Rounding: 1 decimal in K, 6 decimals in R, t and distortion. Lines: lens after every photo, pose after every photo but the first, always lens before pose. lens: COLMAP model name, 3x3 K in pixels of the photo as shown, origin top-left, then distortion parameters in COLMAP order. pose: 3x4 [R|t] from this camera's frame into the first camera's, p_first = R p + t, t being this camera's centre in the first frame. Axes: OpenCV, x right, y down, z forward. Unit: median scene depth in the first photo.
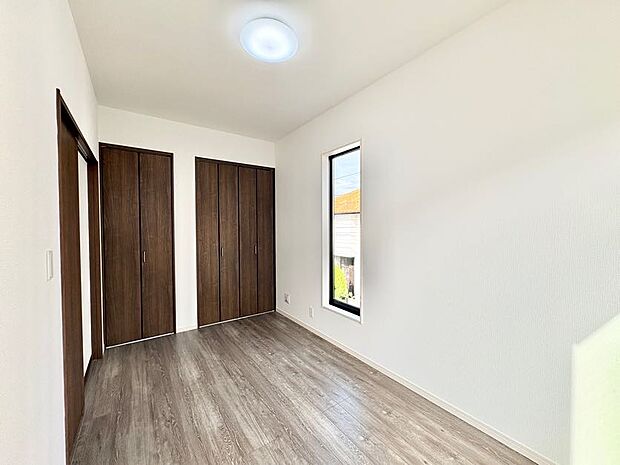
lens RADIAL K [[246.1, 0, 309.7], [0, 246.1, 232.0], [0, 0, 1]] dist [0.002231, -0.000133]
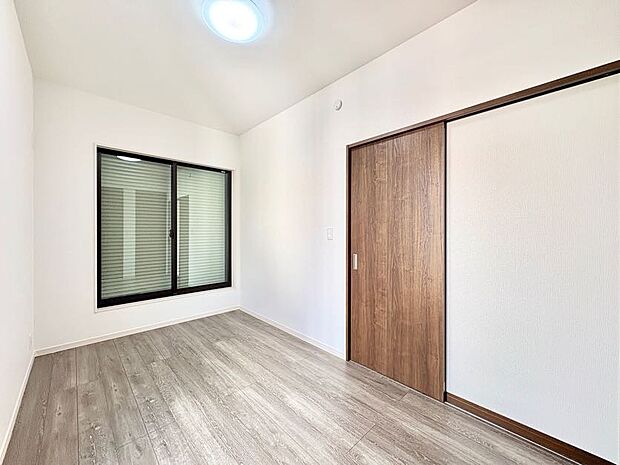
lens RADIAL K [[246.1, 0, 310.5], [0, 246.1, 231.0], [0, 0, 1]] dist [0.002231, -0.000133]
pose [[-0.989425, 0.003760, -0.144997, -0.301028], [0.000993, 0.999816, 0.019149, 0.036197], [0.145042, 0.018802, -0.989247, 1.932955]]
